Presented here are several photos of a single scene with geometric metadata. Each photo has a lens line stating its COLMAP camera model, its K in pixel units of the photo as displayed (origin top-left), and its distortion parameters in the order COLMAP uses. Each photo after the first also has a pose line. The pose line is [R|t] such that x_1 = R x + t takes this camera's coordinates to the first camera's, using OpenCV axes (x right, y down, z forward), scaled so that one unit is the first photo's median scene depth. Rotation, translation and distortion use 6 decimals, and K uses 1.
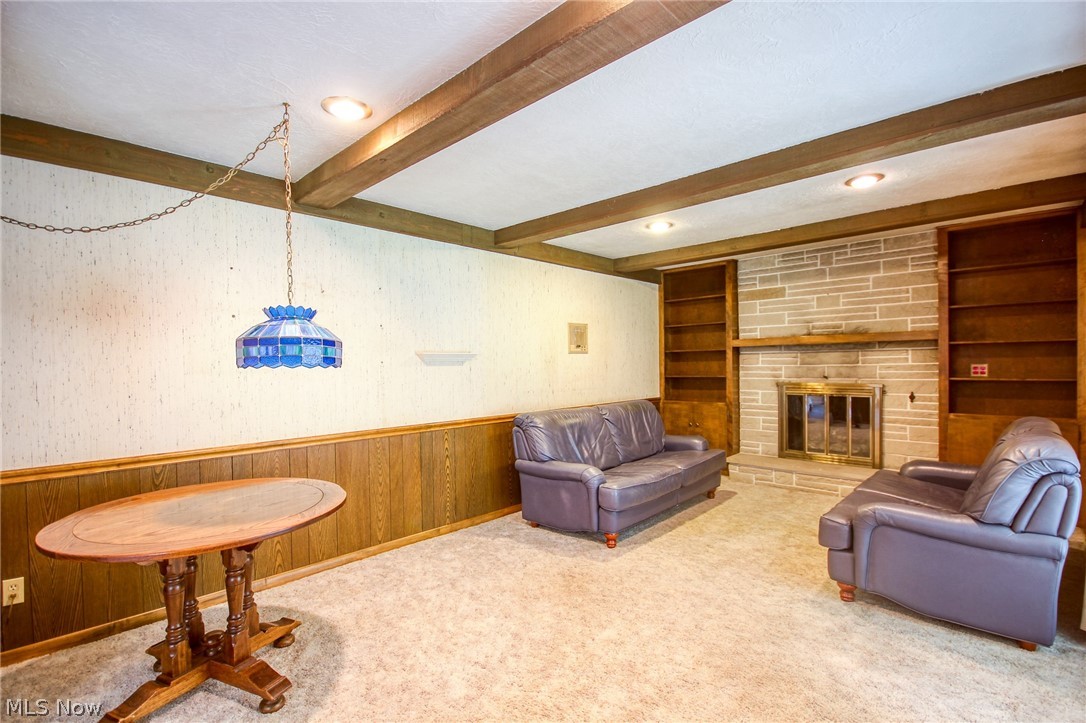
lens RADIAL K [[504.8, 0, 543.2], [0, 504.8, 369.1], [0, 0, 1]] dist [-0.003352, -0.001080]
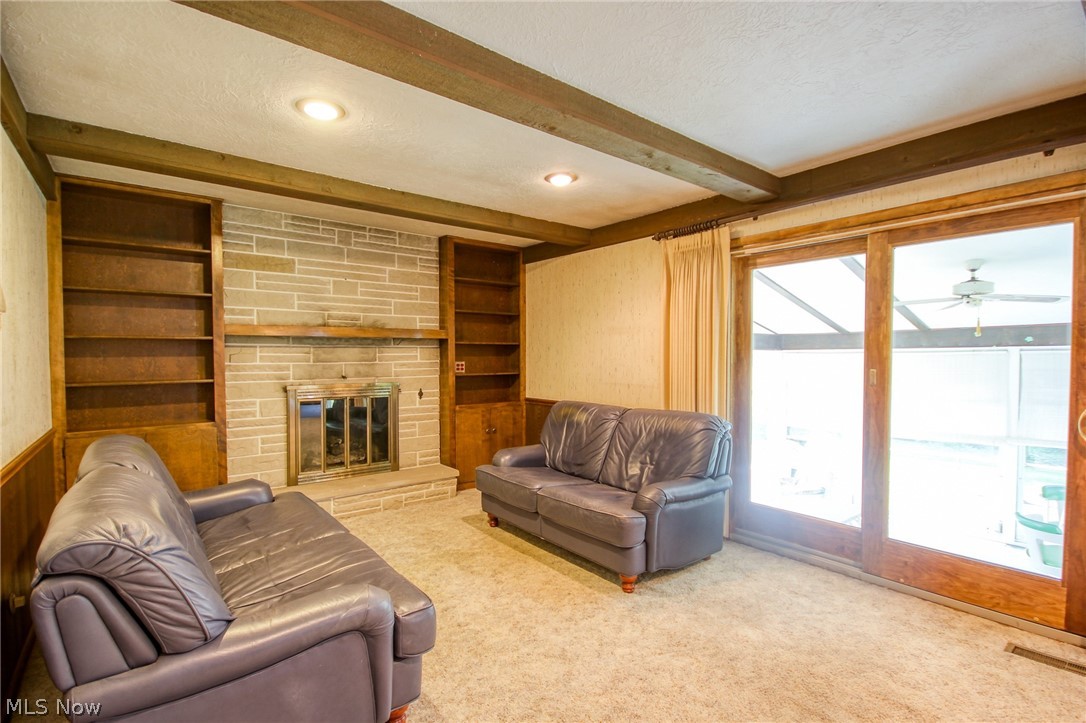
lens RADIAL K [[504.8, 0, 543.2], [0, 504.8, 369.1], [0, 0, 1]] dist [-0.003352, -0.001080]
pose [[0.145027, -0.011068, 0.989366, -0.234436], [0.012255, 0.999881, 0.009389, -0.001127], [-0.989352, 0.010764, 0.145146, 0.561268]]
